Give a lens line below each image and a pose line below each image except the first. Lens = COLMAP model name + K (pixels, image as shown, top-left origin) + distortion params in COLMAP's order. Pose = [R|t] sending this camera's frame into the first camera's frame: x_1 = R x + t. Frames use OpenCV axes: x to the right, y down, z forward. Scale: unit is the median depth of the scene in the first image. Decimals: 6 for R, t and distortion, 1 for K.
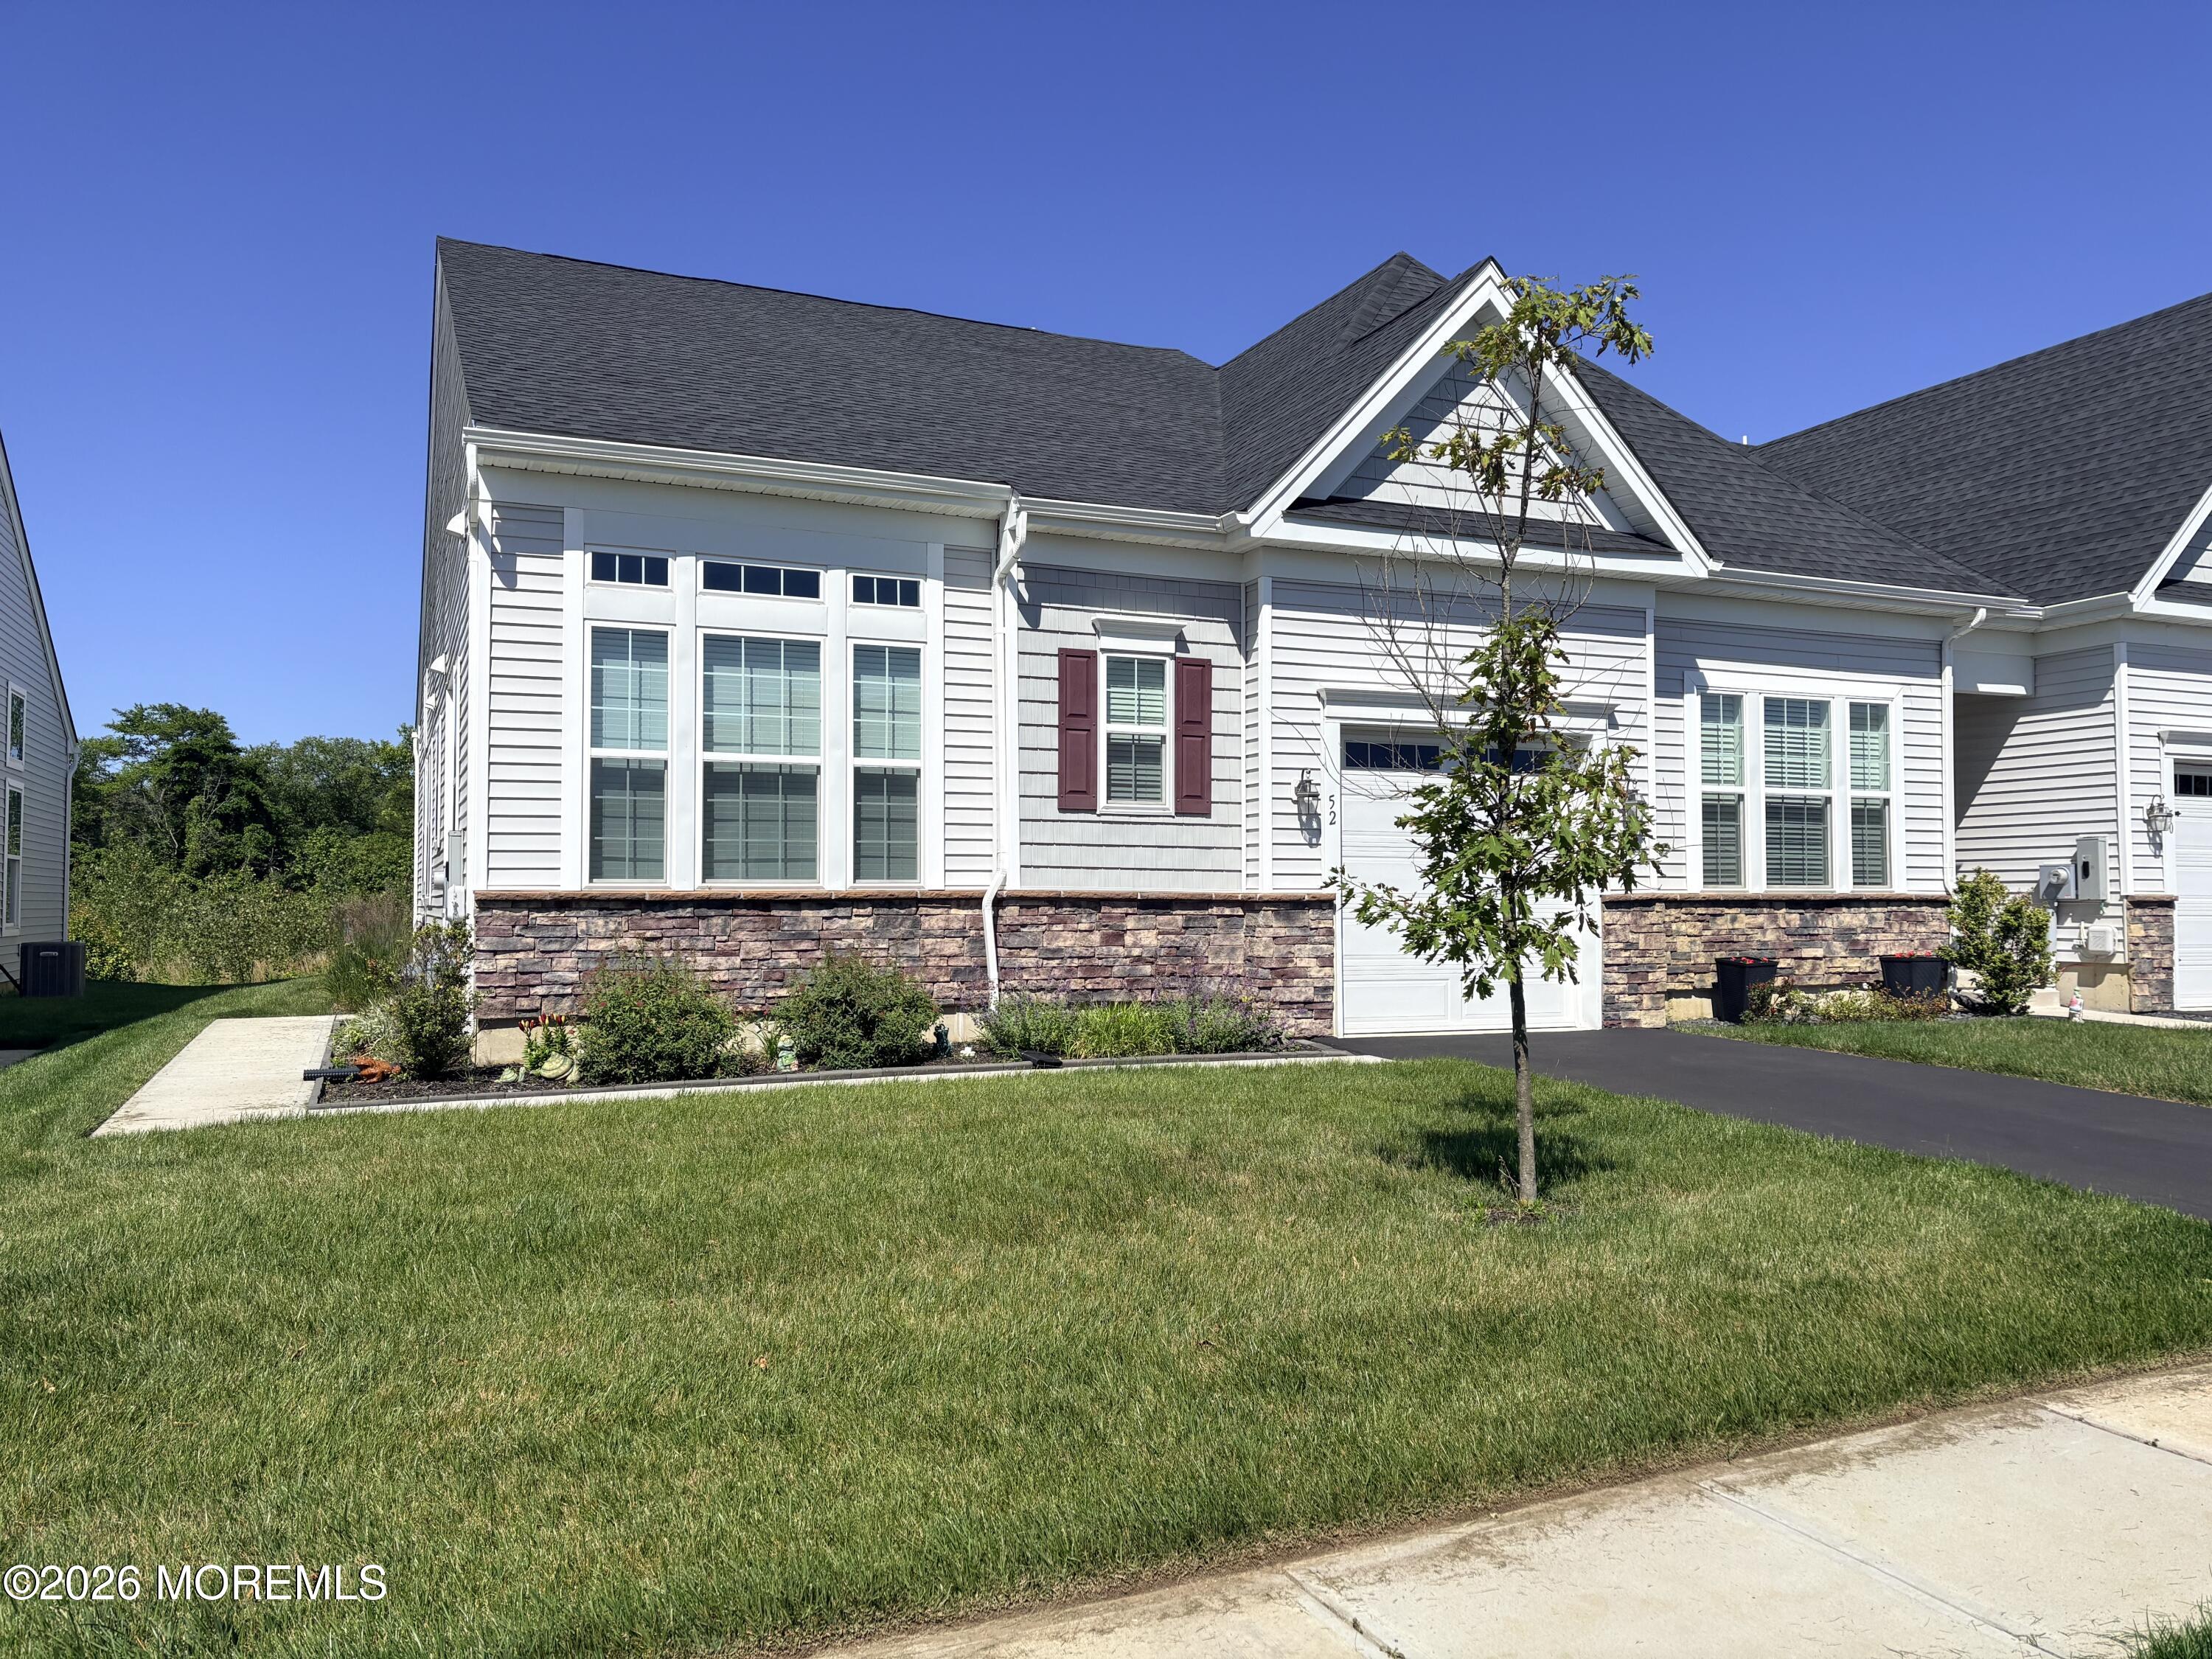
lens RADIAL K [[1533.5, 0, 1106.0], [0, 1533.5, 829.5], [0, 0, 1]] dist [0.167027, -0.147948]
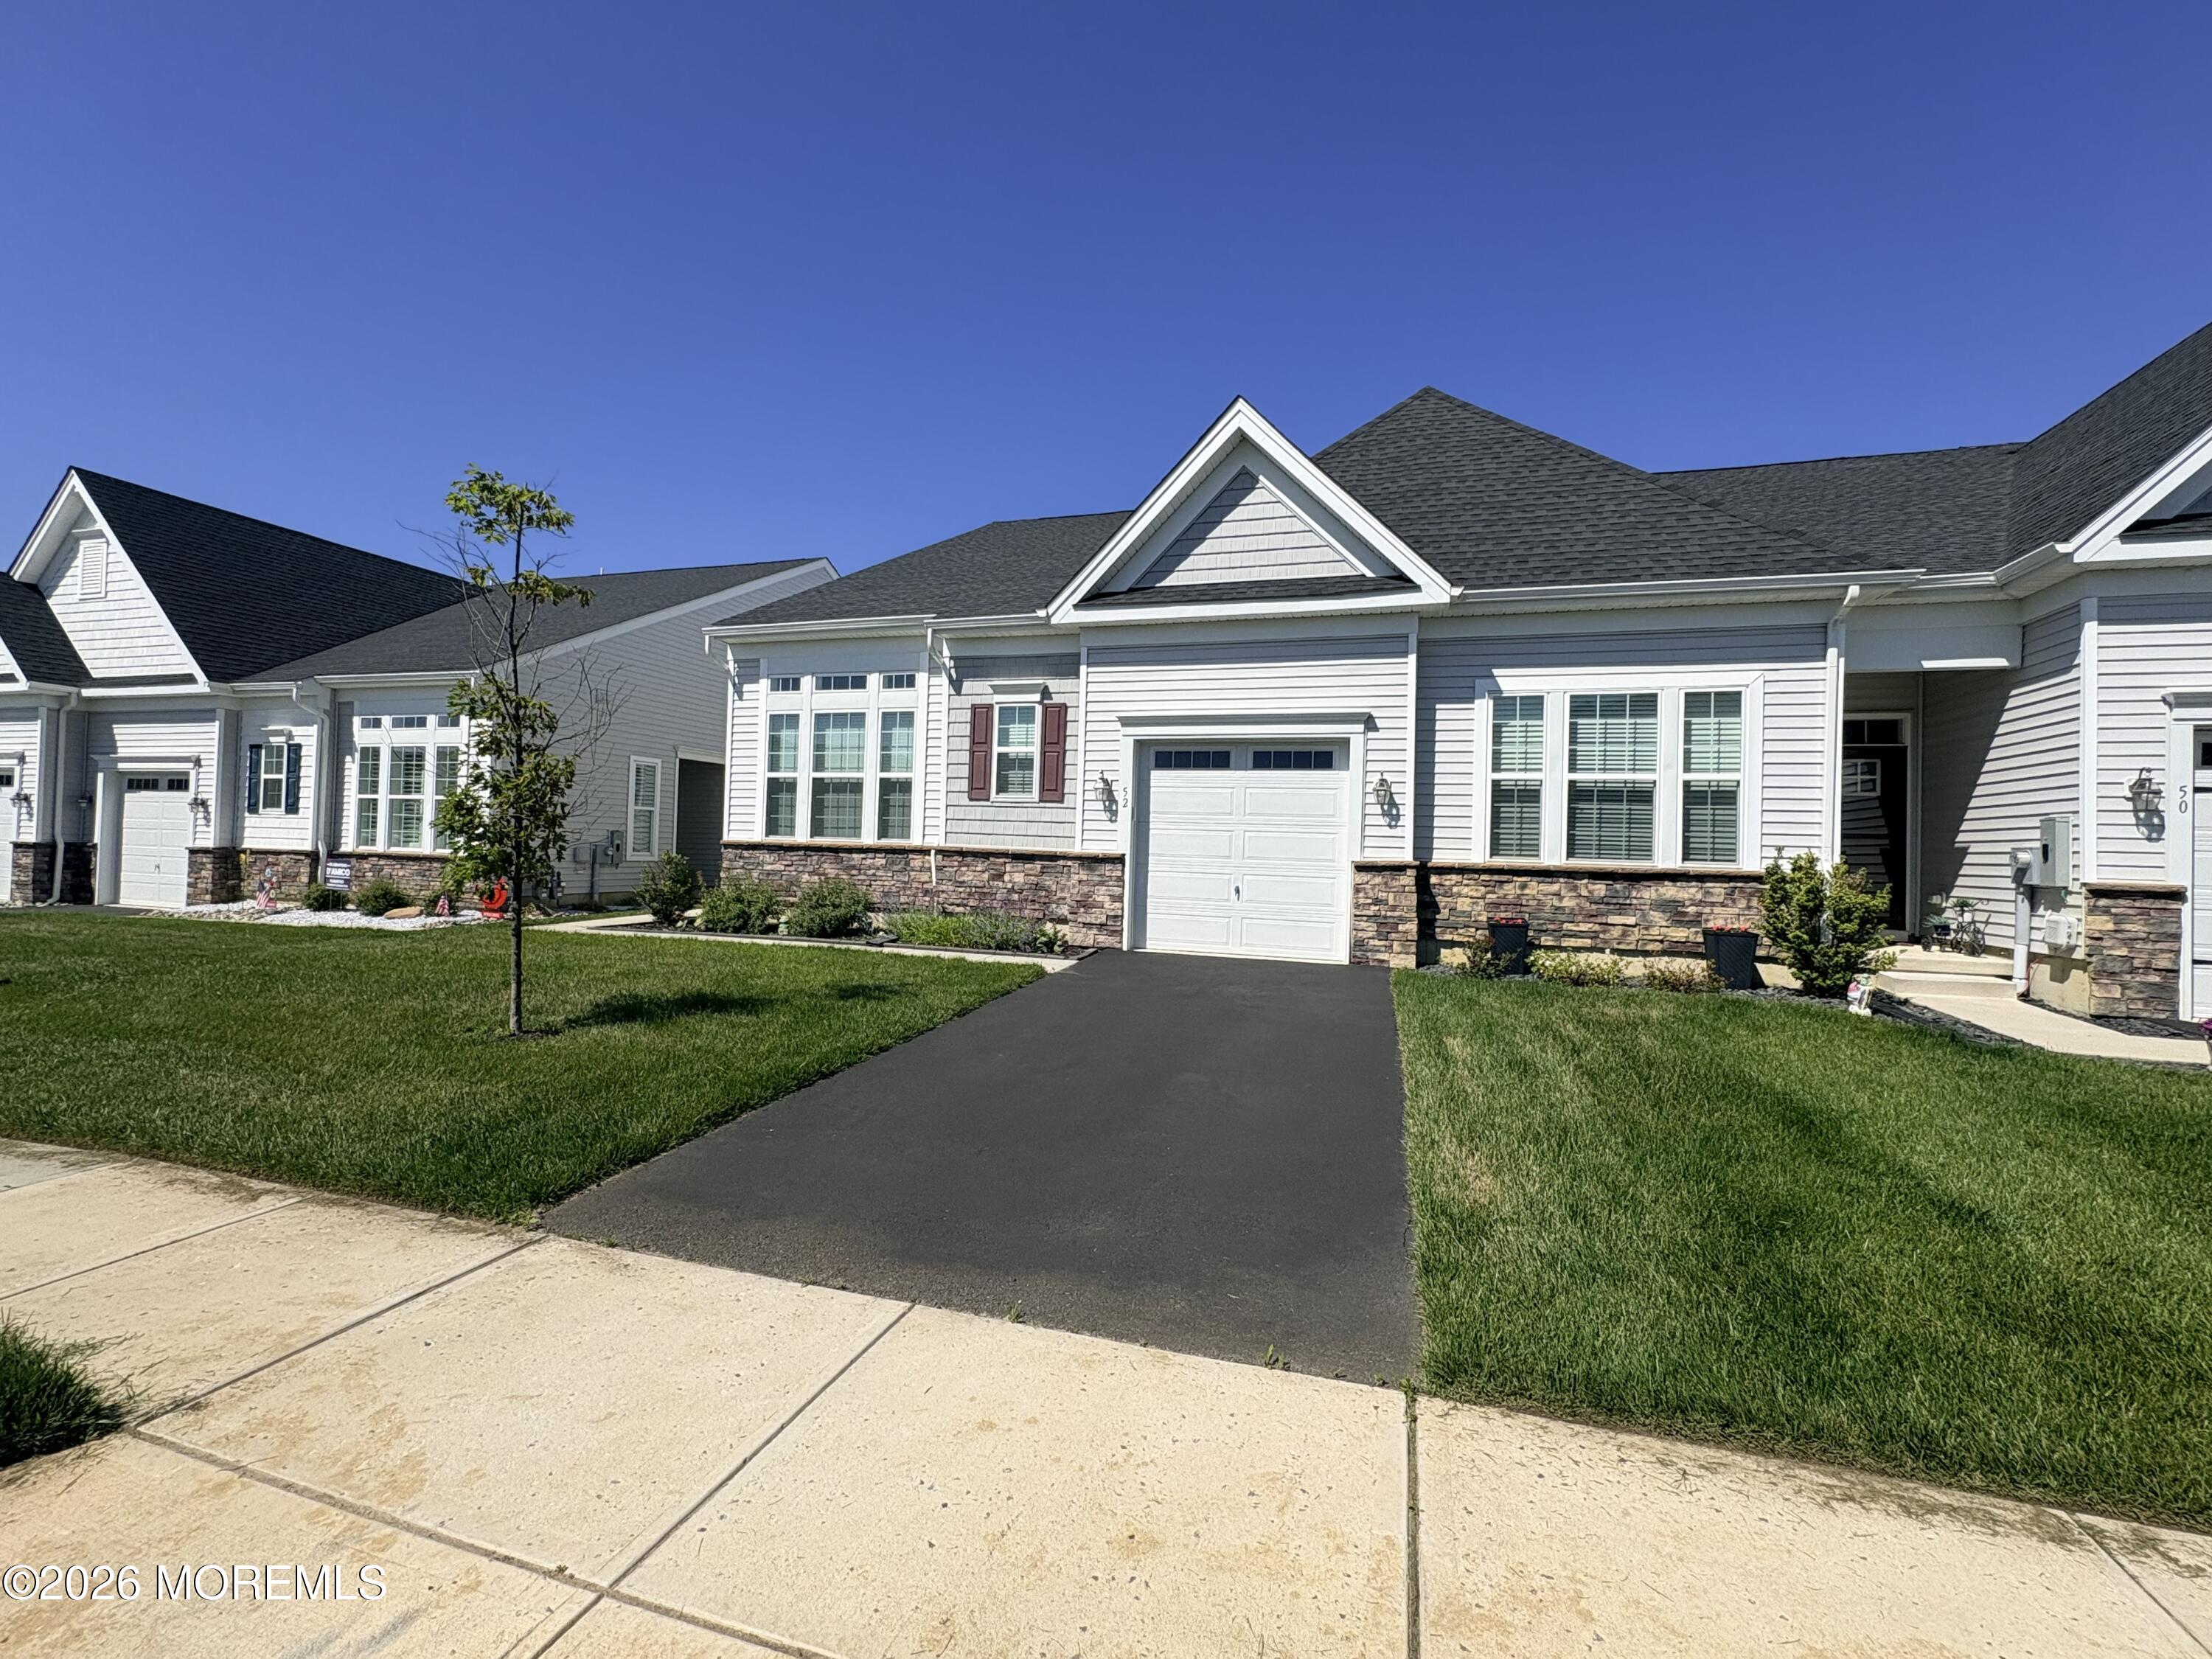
lens RADIAL K [[941.3, 0, 1106.0], [0, 941.3, 829.5], [0, 0, 1]] dist [0.030874, 0.000074]
pose [[0.755831, 0.006581, -0.654734, 0.736794], [-0.003023, 0.999974, 0.006562, 0.012495], [0.654760, -0.002980, 0.755831, 0.300385]]
